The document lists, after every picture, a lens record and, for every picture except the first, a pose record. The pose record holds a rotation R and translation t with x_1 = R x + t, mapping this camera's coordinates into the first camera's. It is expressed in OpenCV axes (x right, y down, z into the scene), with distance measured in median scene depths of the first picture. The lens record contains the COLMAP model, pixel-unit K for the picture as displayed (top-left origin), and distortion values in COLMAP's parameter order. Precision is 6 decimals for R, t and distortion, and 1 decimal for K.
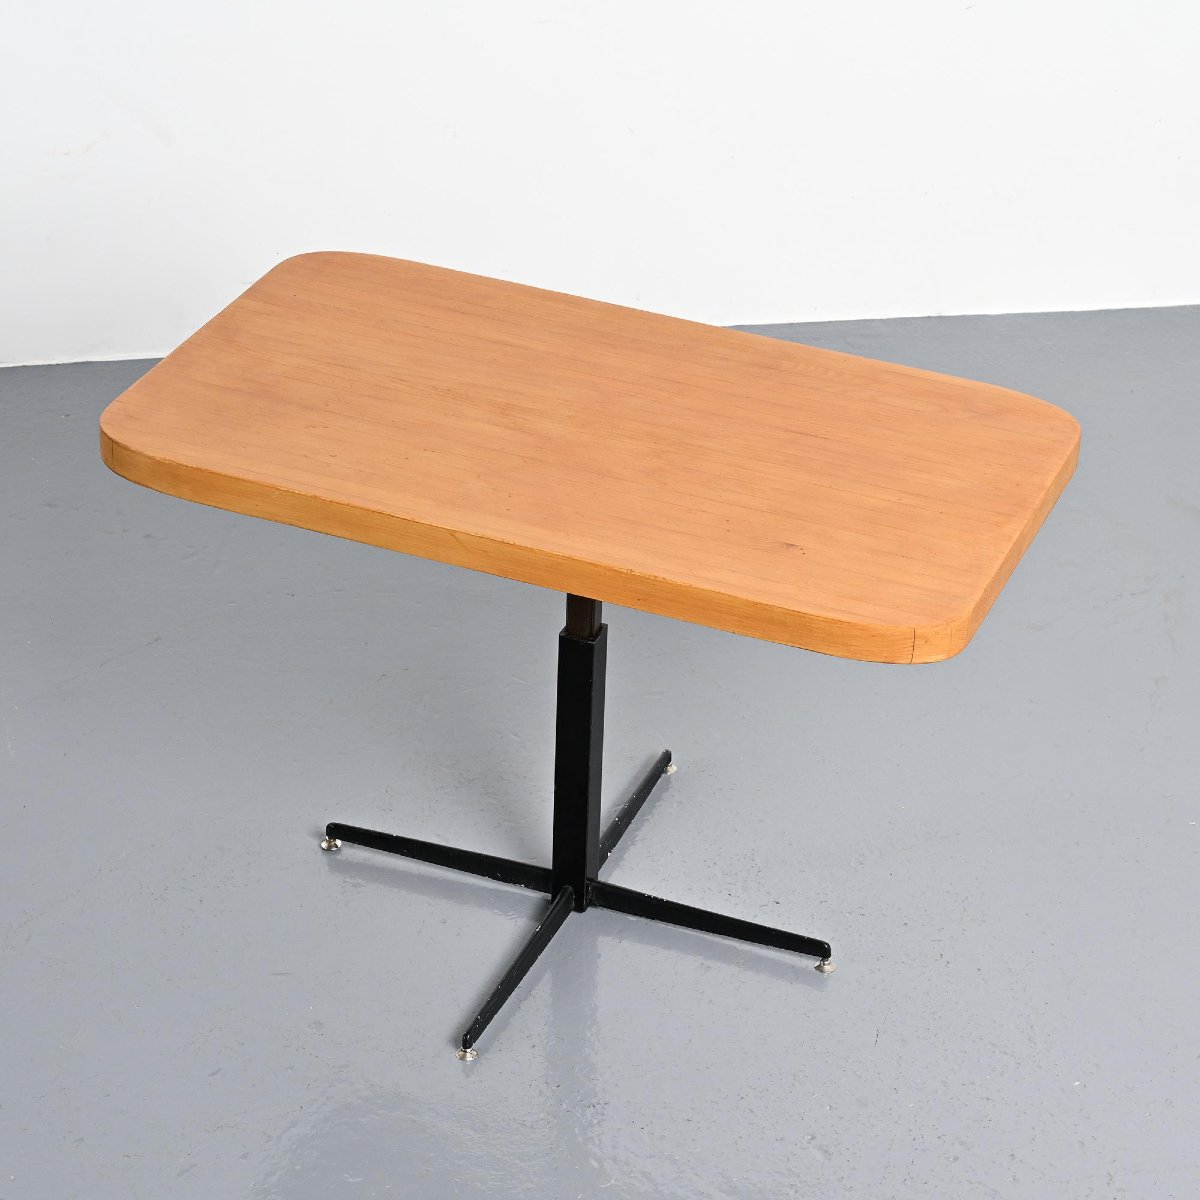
lens RADIAL K [[4147.6, 0, 594.0], [0, 4147.6, 599.7], [0, 0, 1]] dist [0.128530, 0.000000]
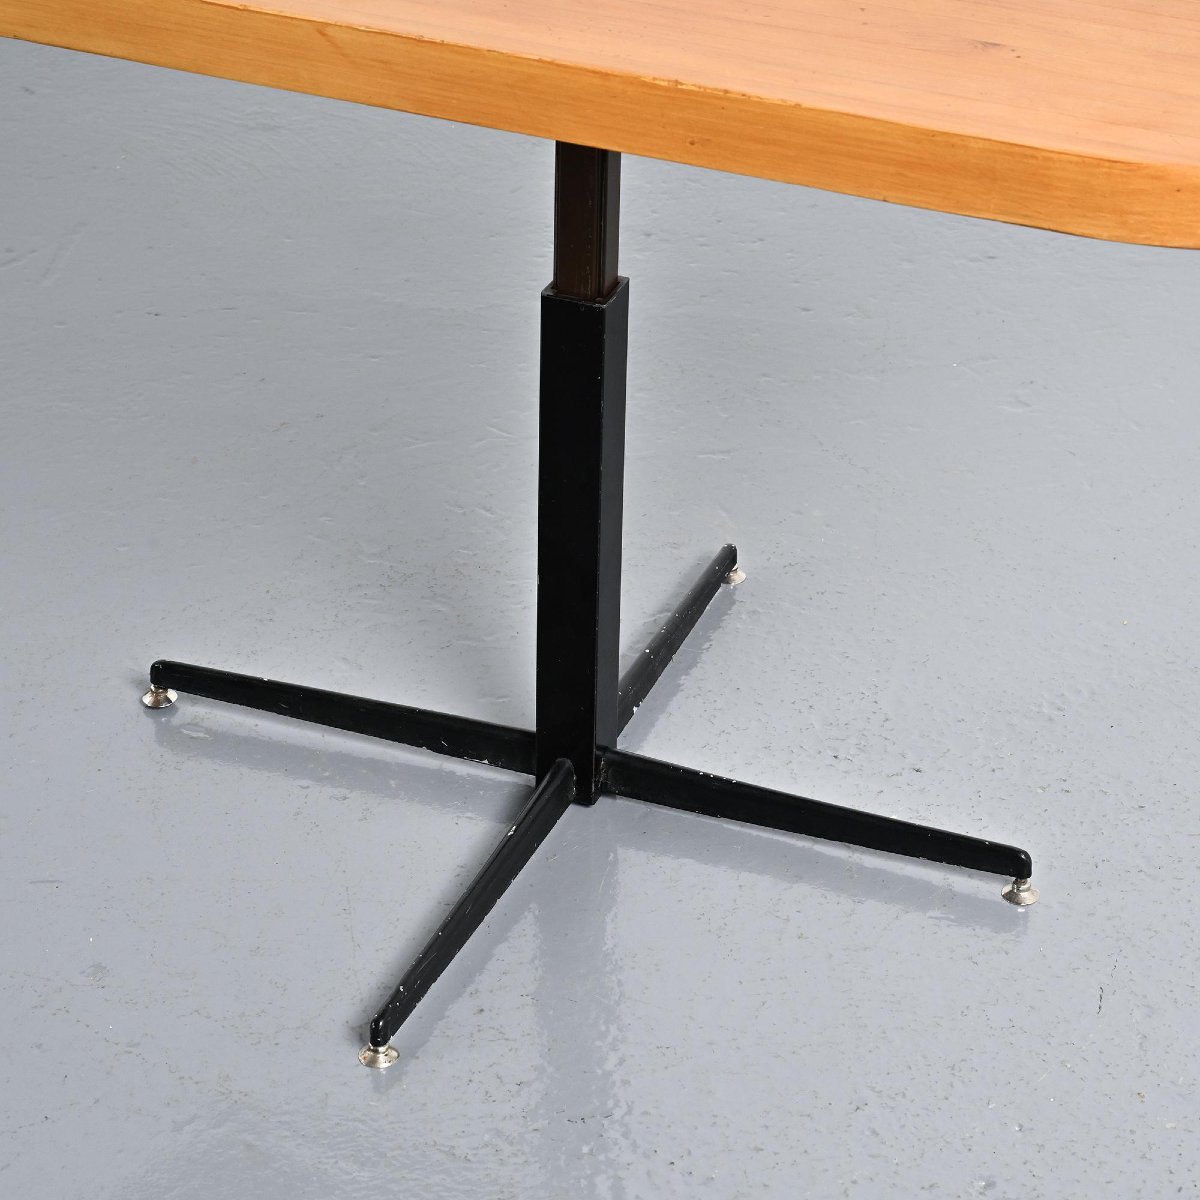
lens RADIAL K [[3617.7, 0, 604.6], [0, 3617.7, 600.5], [0, 0, 1]] dist [-0.000527, 0.000000]
pose [[0.999951, -0.009710, -0.001941, 0.000534], [0.009685, 0.999876, -0.012407, 0.053510], [0.002062, 0.012387, 0.999921, 0.503242]]
